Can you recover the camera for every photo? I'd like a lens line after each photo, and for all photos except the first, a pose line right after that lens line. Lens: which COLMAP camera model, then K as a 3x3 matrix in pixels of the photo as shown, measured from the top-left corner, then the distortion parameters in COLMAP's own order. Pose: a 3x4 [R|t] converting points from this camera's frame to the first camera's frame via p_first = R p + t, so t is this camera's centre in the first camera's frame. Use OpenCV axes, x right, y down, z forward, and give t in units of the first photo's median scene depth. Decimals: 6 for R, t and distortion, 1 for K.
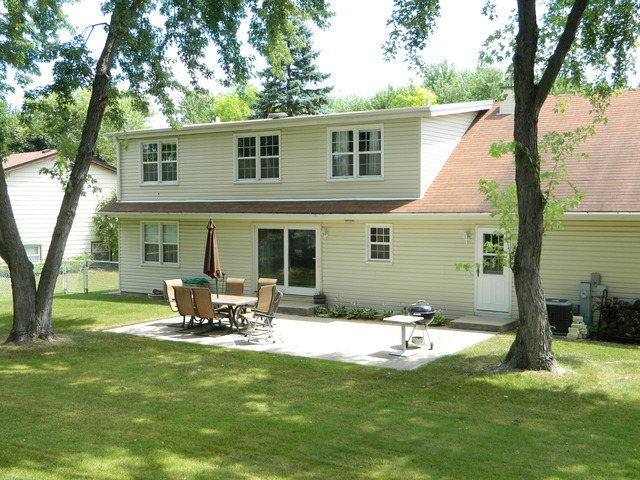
lens RADIAL K [[744.1, 0, 320.0], [0, 744.1, 240.0], [0, 0, 1]] dist [0.004099, -0.001923]
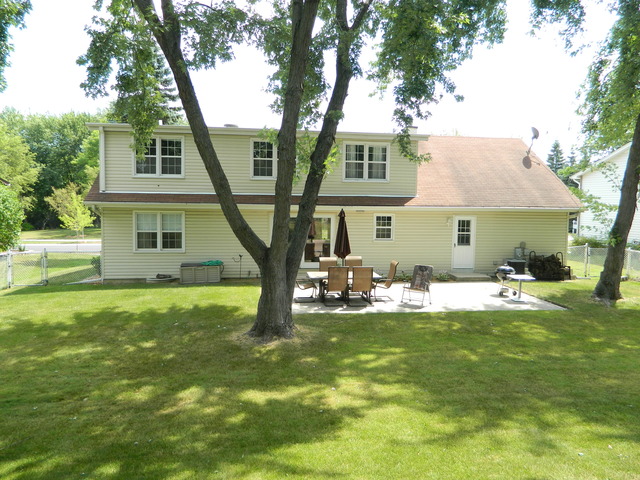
lens RADIAL K [[486.1, 0, 320.0], [0, 486.1, 240.0], [0, 0, 1]] dist [-0.008548, -0.003264]
pose [[0.760584, -0.038674, 0.648087, -0.913756], [0.012263, 0.998902, 0.045218, -0.022078], [-0.649124, -0.026444, 0.760223, 0.561716]]
